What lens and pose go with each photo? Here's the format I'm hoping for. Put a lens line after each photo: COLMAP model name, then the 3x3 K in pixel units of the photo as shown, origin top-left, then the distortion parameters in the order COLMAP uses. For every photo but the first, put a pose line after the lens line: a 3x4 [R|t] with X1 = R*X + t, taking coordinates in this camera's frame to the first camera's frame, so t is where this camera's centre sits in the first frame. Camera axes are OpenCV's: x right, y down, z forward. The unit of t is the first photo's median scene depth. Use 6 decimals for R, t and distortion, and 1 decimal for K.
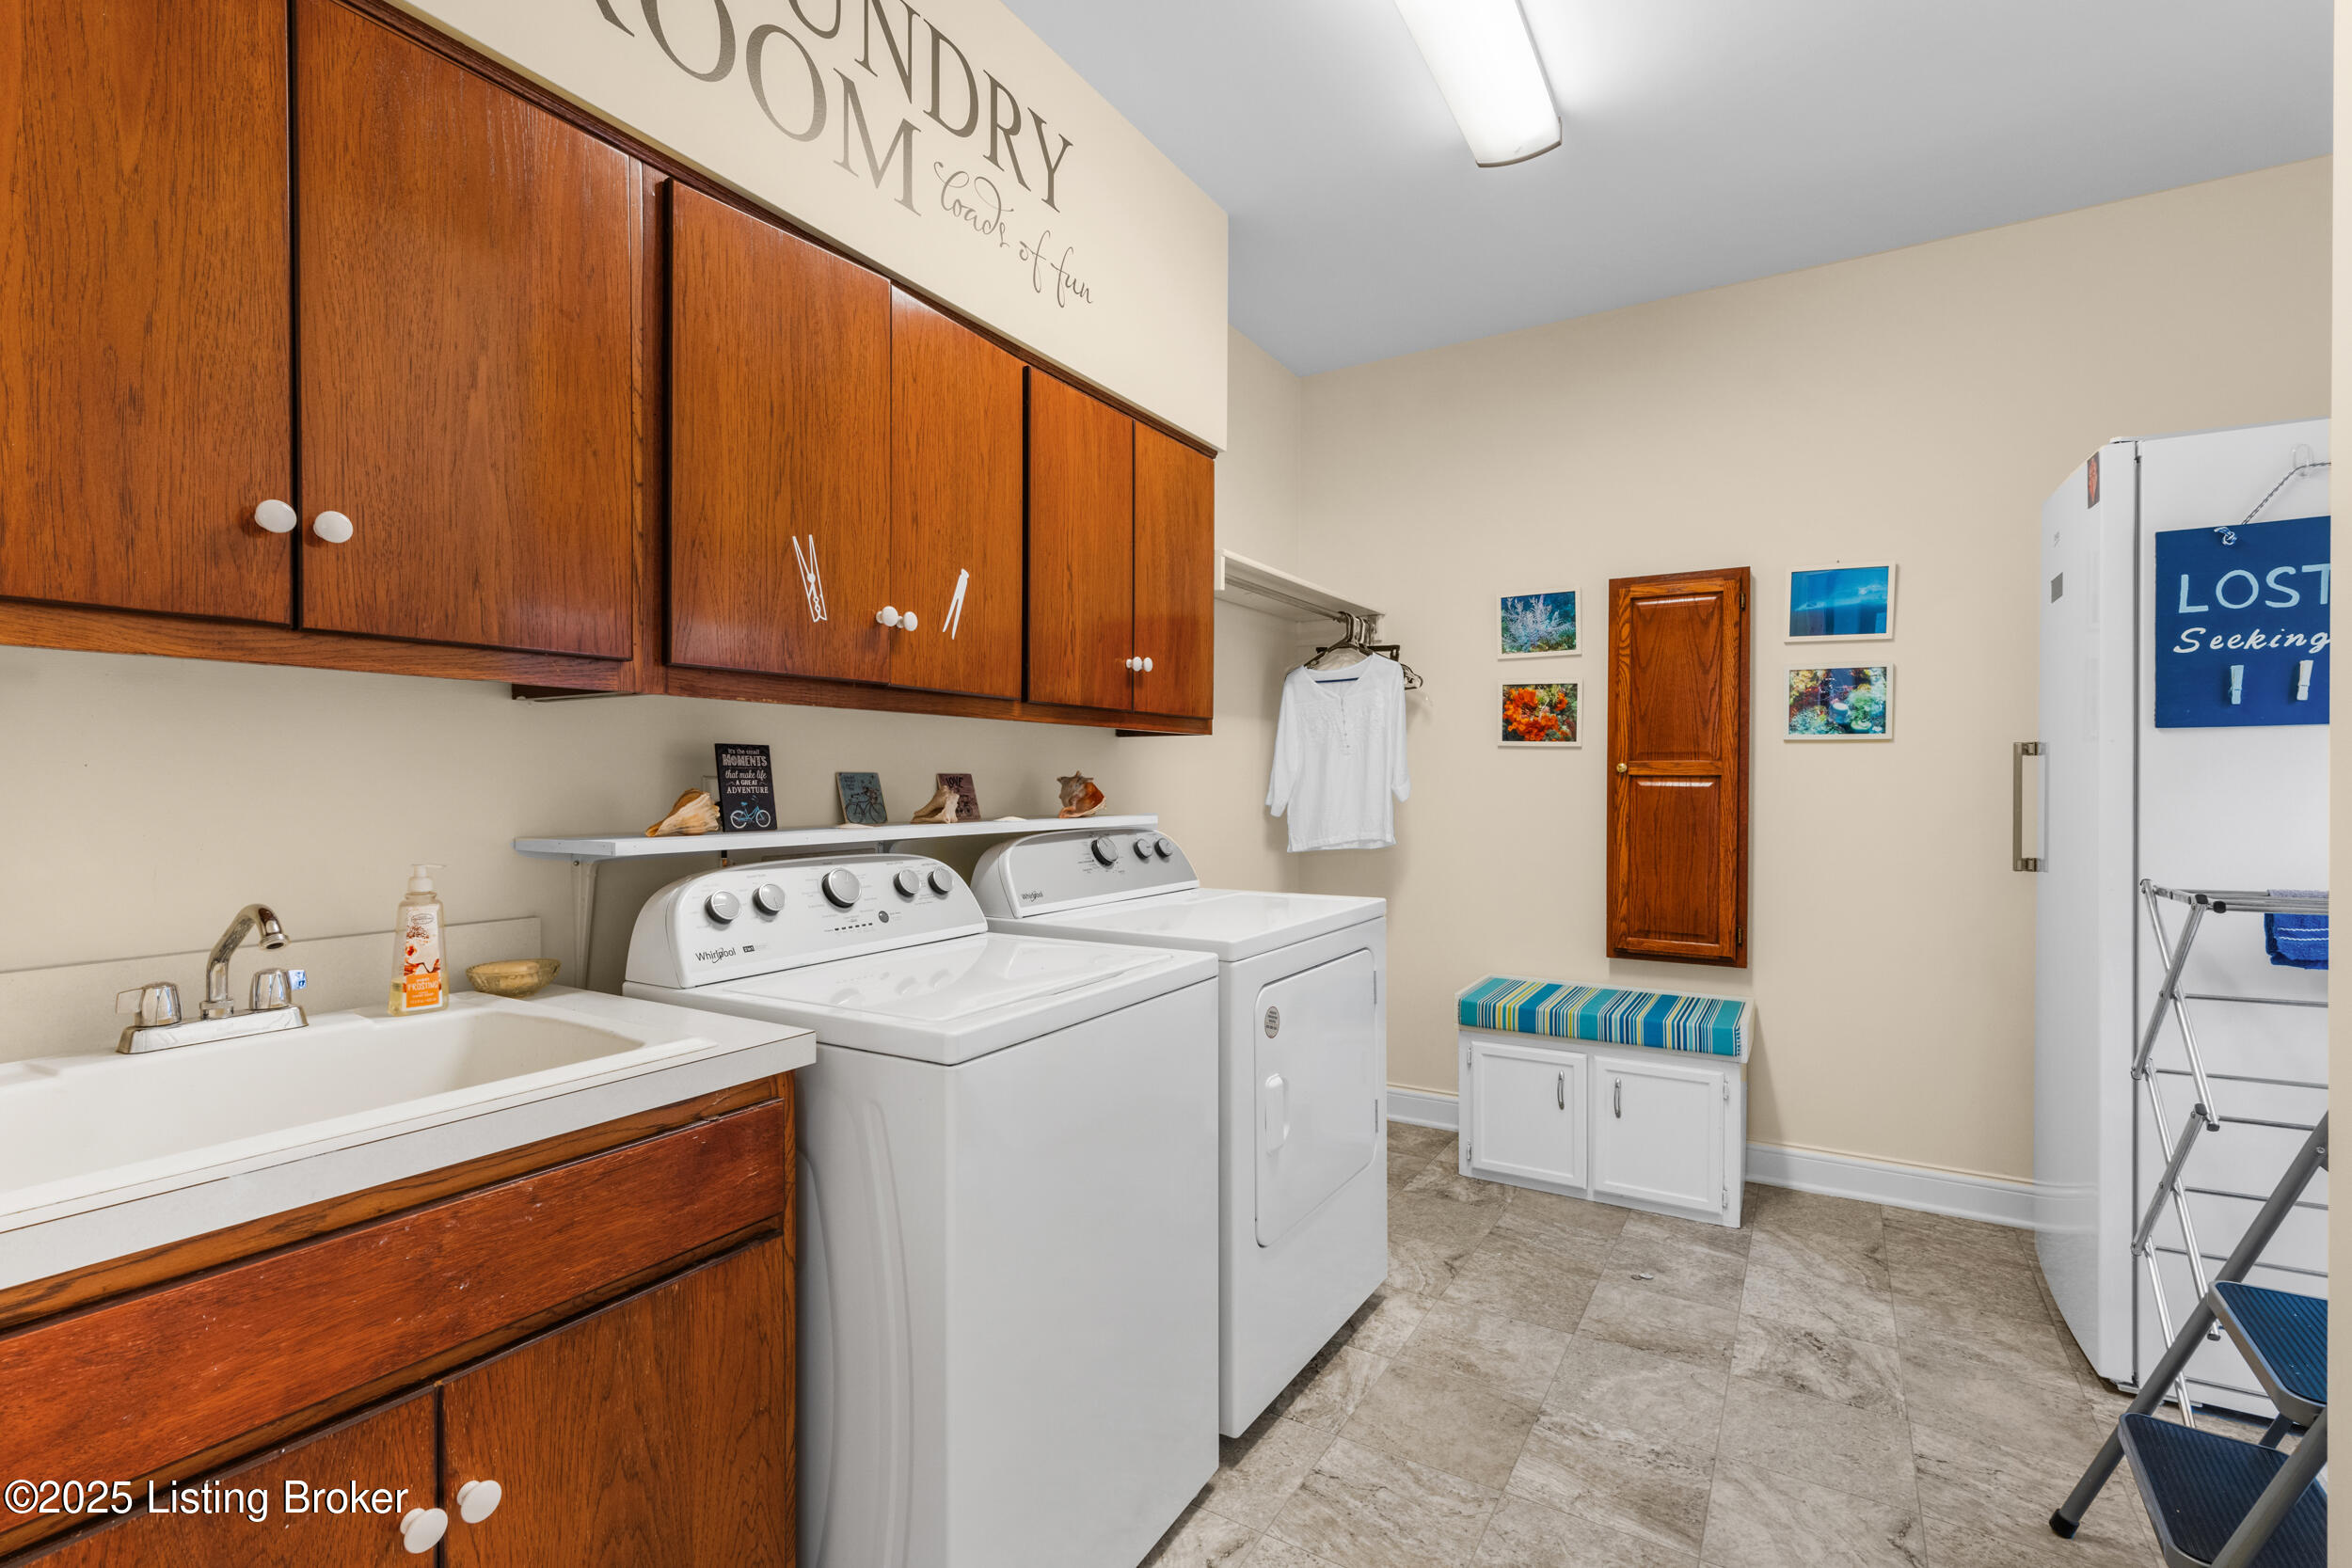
lens RADIAL K [[1054.9, 0, 1181.0], [0, 1054.9, 784.1], [0, 0, 1]] dist [-0.003807, 0.002134]
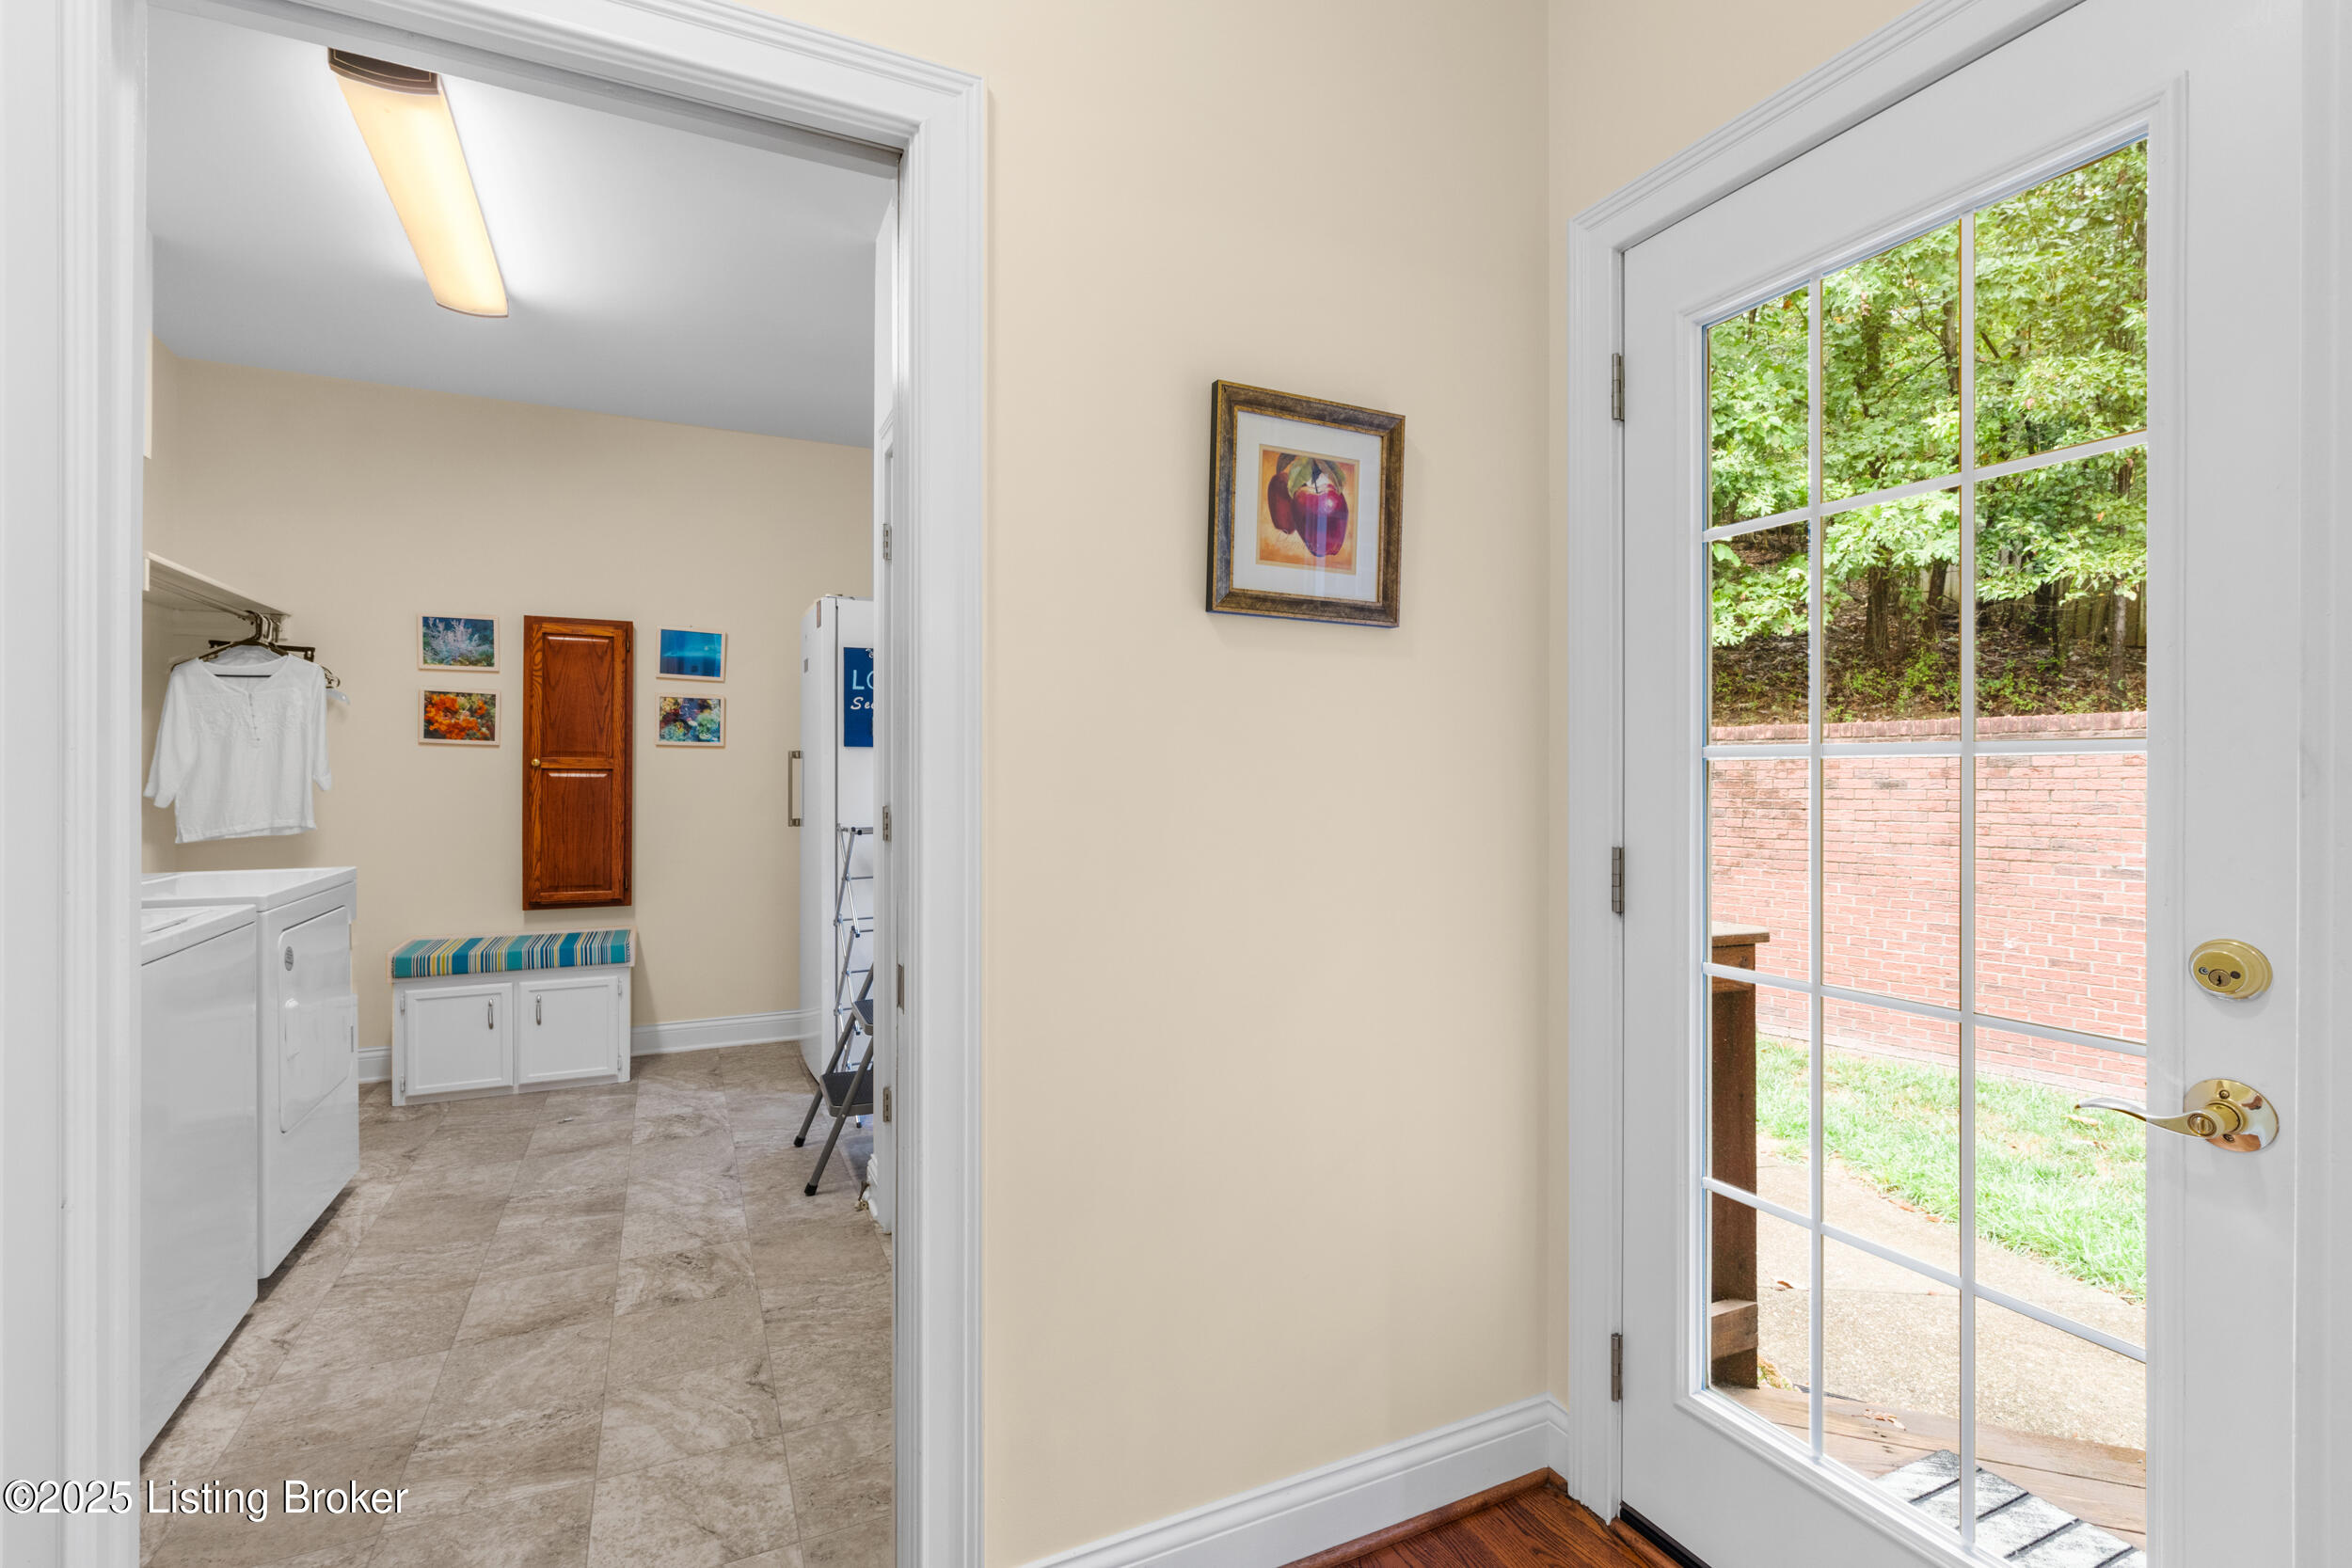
lens RADIAL K [[1054.9, 0, 1181.0], [0, 1054.9, 784.1], [0, 0, 1]] dist [-0.003807, 0.002134]
pose [[0.542231, -0.007366, 0.840197, -0.252539], [-0.000808, 0.999957, 0.009288, -0.001693], [-0.840229, -0.005715, 0.542202, -0.388692]]
